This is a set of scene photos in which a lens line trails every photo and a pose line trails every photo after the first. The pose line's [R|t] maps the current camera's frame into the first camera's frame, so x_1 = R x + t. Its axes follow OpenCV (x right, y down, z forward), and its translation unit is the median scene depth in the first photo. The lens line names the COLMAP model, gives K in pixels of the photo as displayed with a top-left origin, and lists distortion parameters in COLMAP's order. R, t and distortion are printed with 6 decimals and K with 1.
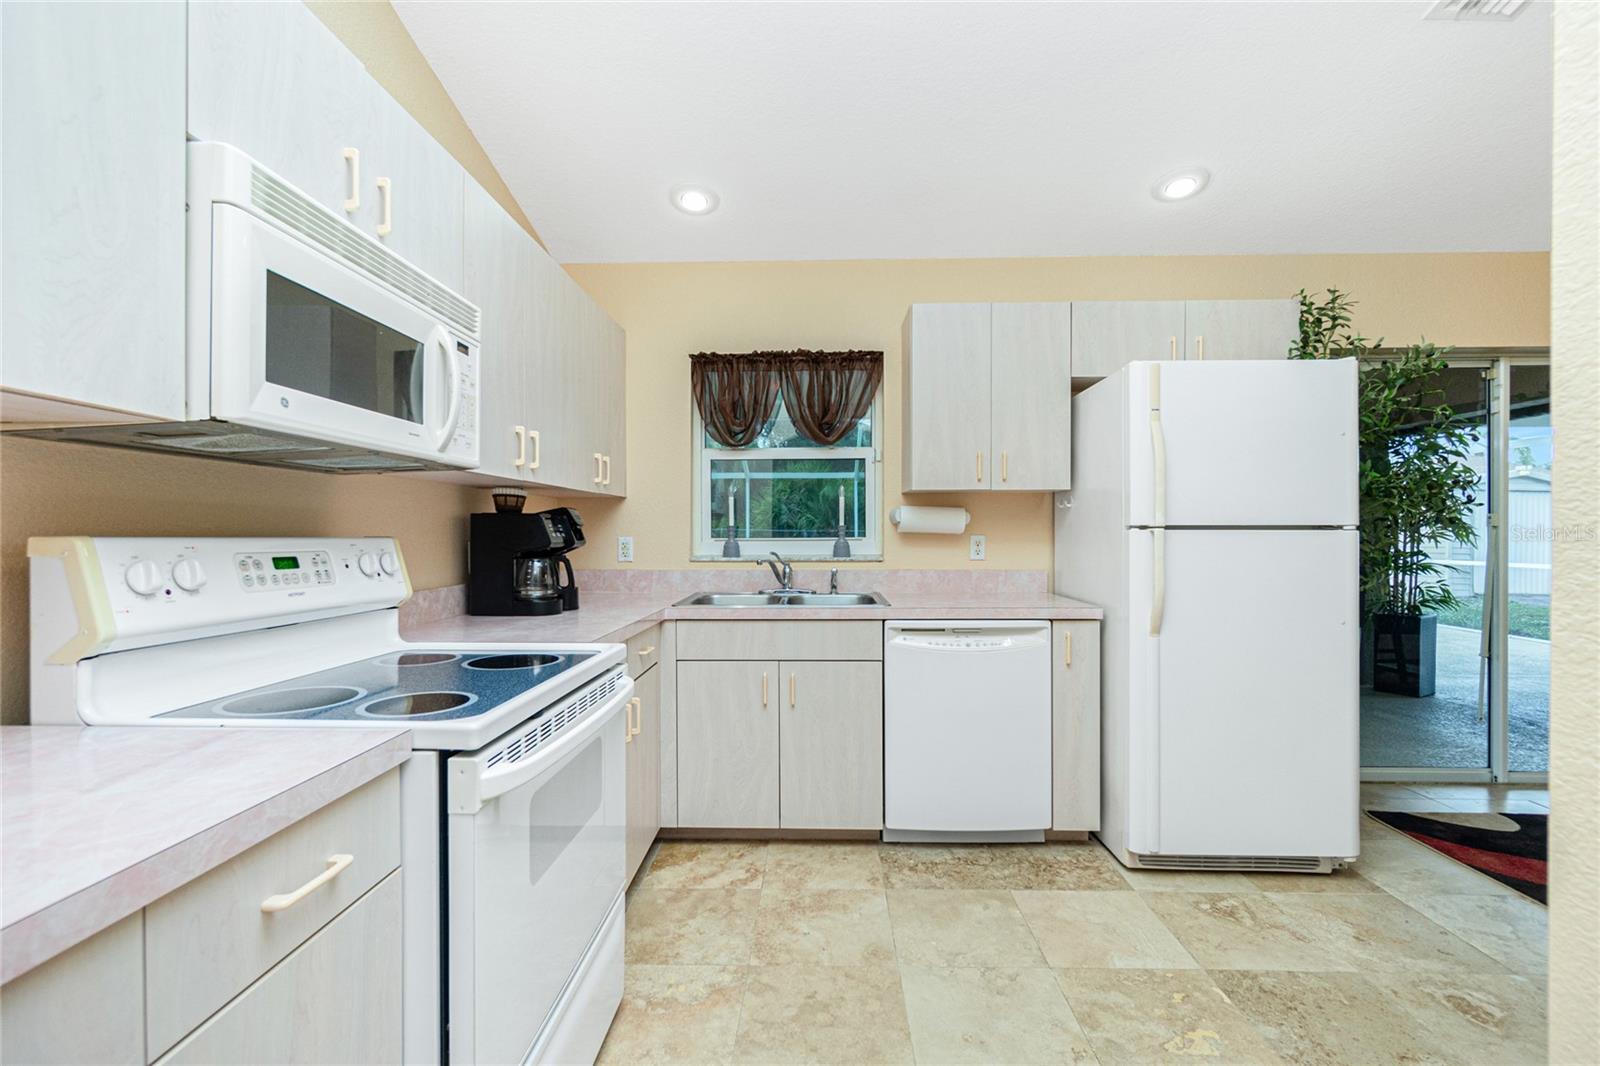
lens RADIAL K [[700.8, 0, 815.8], [0, 700.8, 534.3], [0, 0, 1]] dist [-0.015051, 0.007062]
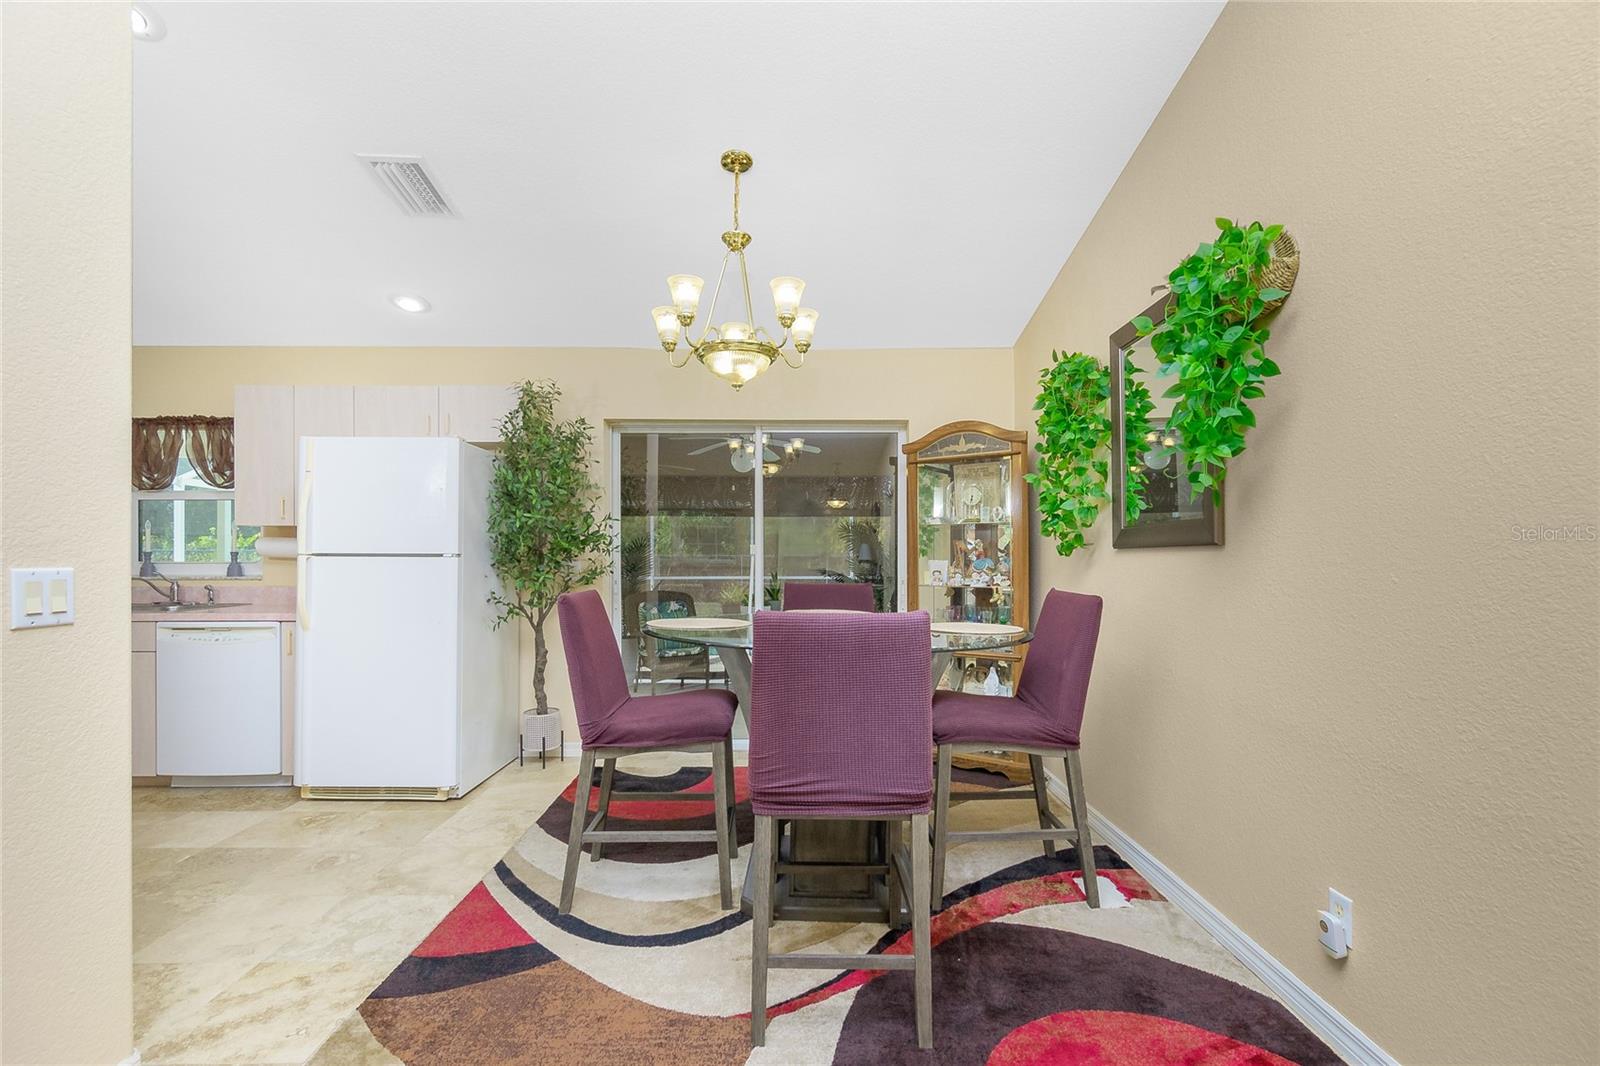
lens RADIAL K [[700.8, 0, 804.8], [0, 700.8, 554.9], [0, 0, 1]] dist [-0.015051, 0.007062]
pose [[0.998938, 0.003629, 0.045936, 1.402407], [-0.003511, 0.999990, -0.002652, -0.009308], [-0.045945, 0.002487, 0.998941, -0.448751]]
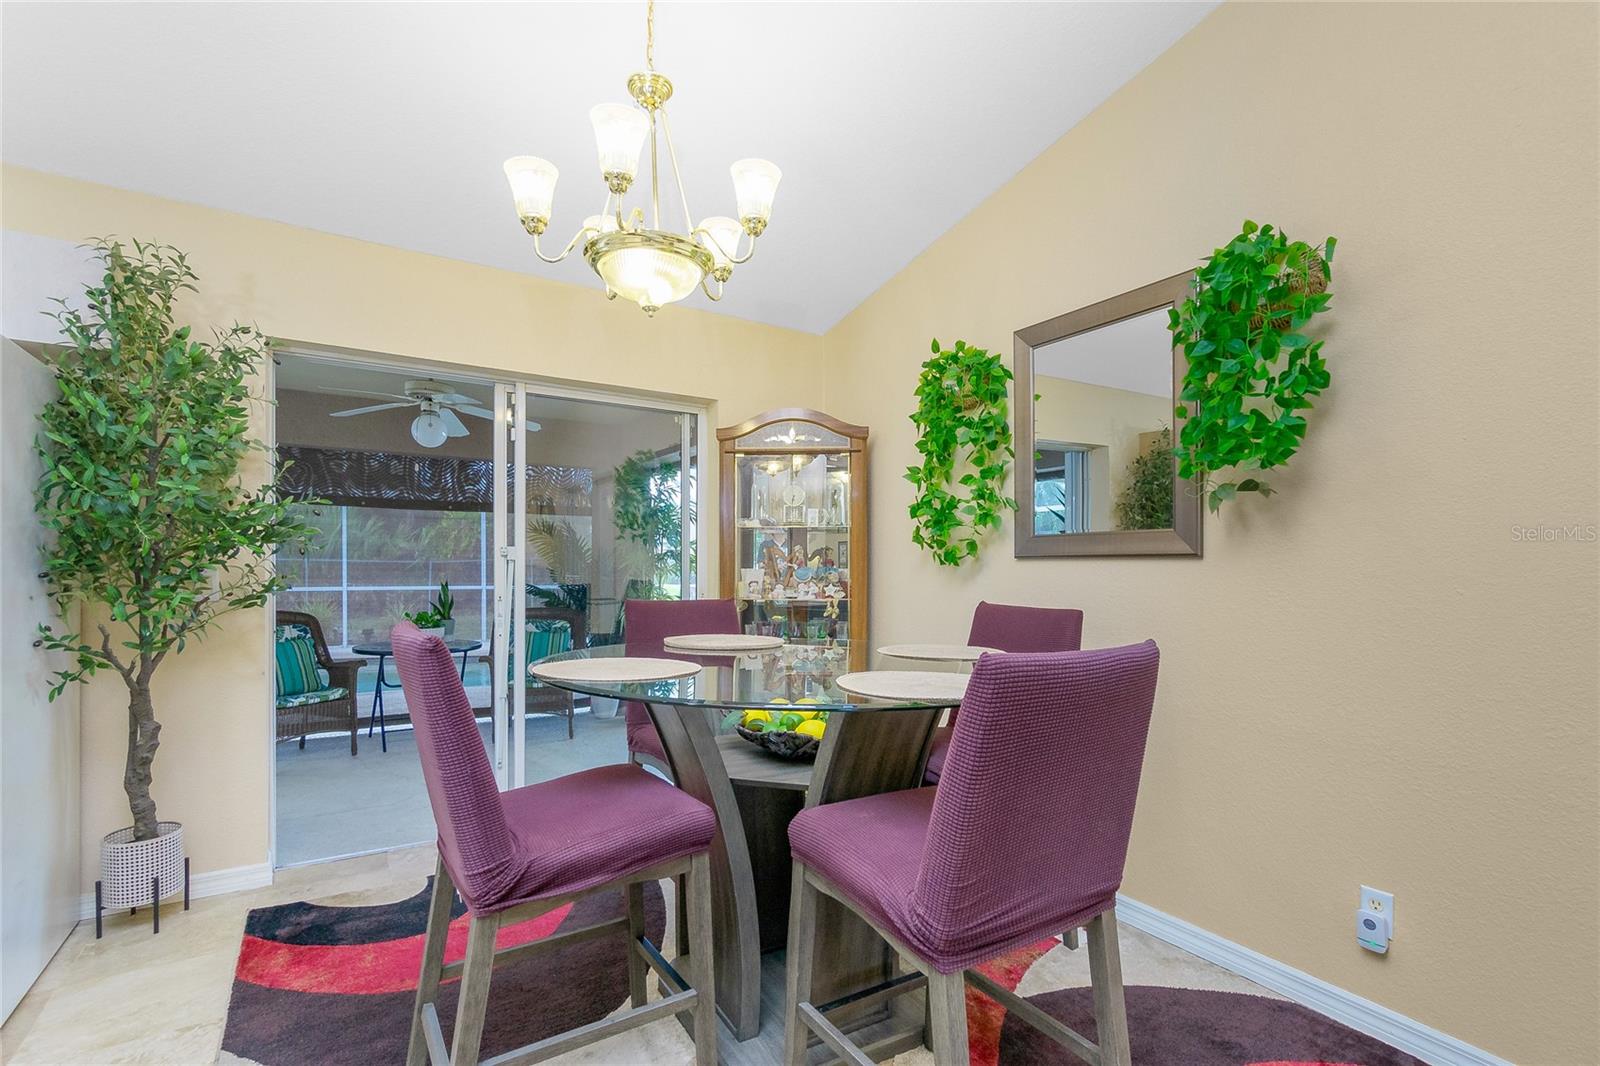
lens RADIAL K [[700.8, 0, 775.6], [0, 700.8, 572.6], [0, 0, 1]] dist [-0.015051, 0.007062]
pose [[0.829508, 0.002420, 0.558490, 1.033964], [-0.007260, 0.999953, 0.006451, -0.004123], [-0.558448, -0.009406, 0.829486, -0.012074]]
